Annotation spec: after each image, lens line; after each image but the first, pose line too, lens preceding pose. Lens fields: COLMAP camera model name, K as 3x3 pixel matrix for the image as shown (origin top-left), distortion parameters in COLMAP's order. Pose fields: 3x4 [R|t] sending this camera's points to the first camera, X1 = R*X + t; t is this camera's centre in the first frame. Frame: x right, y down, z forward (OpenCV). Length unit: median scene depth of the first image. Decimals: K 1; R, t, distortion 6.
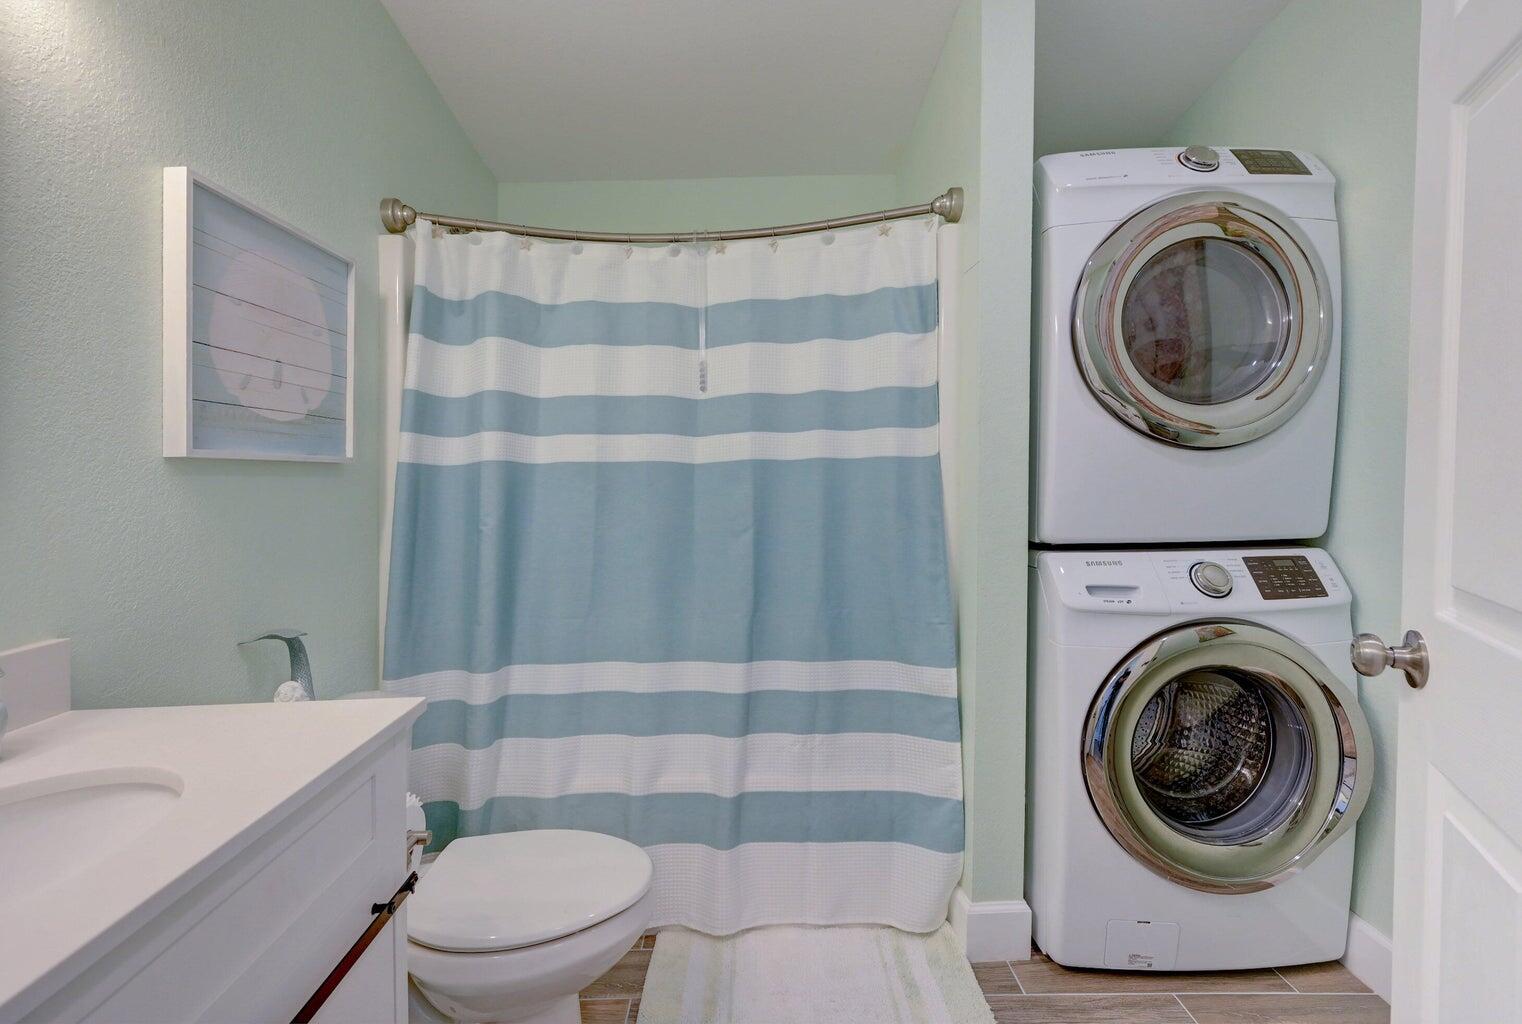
lens RADIAL K [[662.6, 0, 757.4], [0, 662.6, 490.1], [0, 0, 1]] dist [-0.000936, -0.000195]
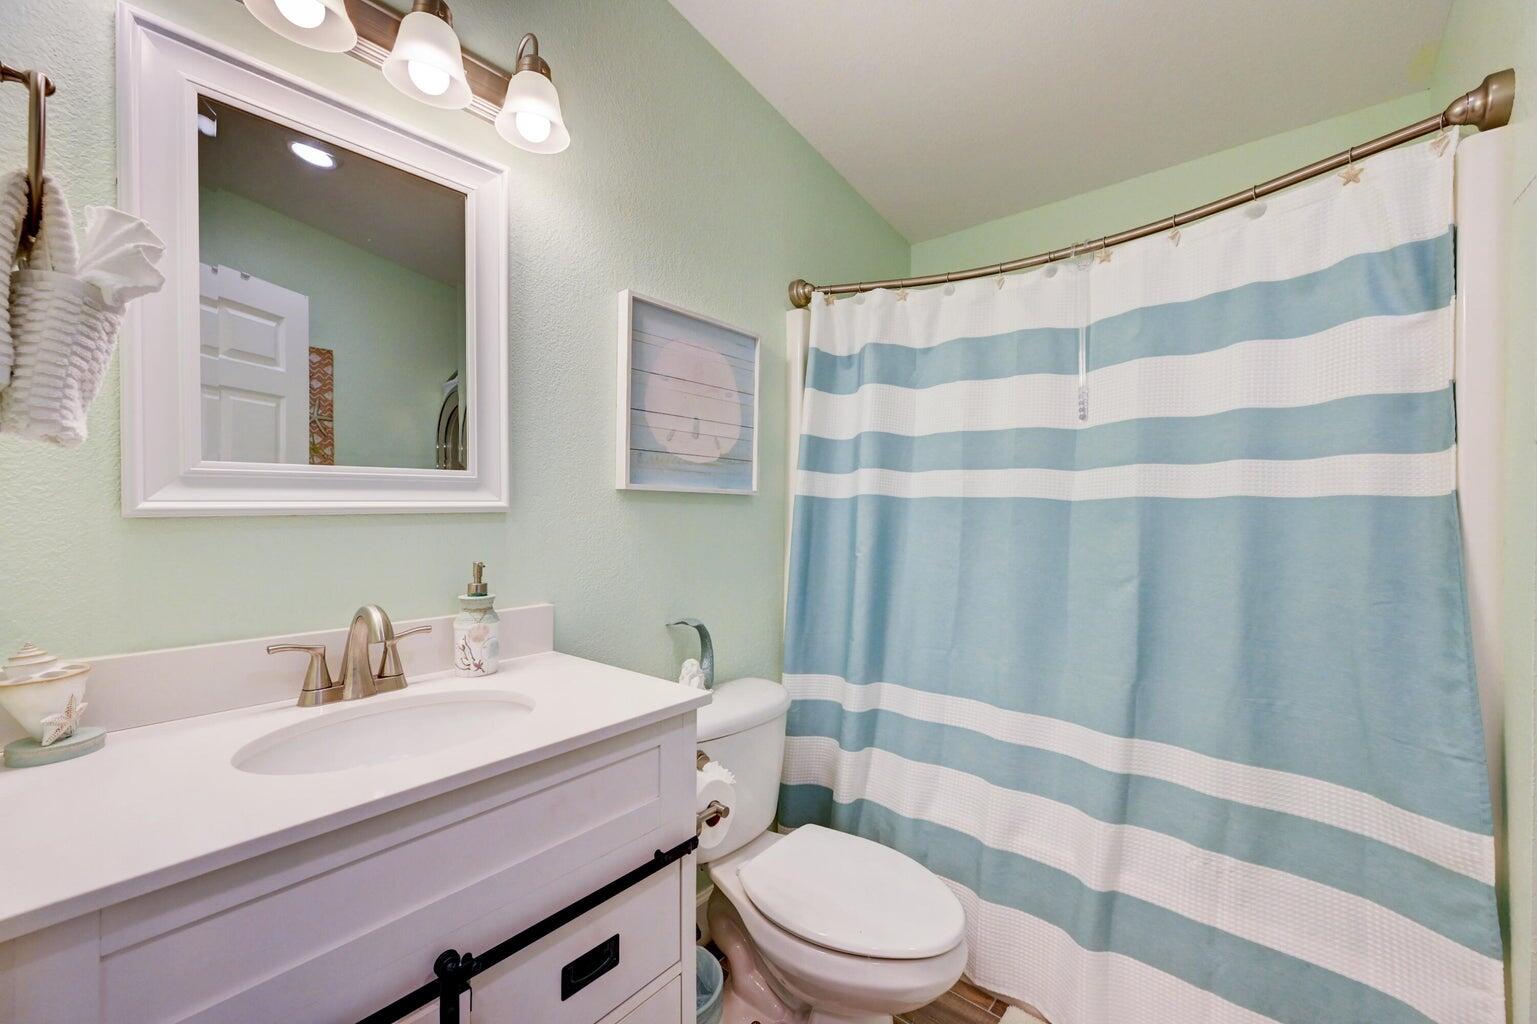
lens RADIAL K [[613.8, 0, 773.9], [0, 613.8, 505.2], [0, 0, 1]] dist [0.001484, 0.000221]
pose [[0.764304, 0.023373, -0.644433, 0.142803], [-0.041672, 0.999044, -0.013189, -0.006269], [0.643509, 0.036935, 0.764547, 0.107230]]
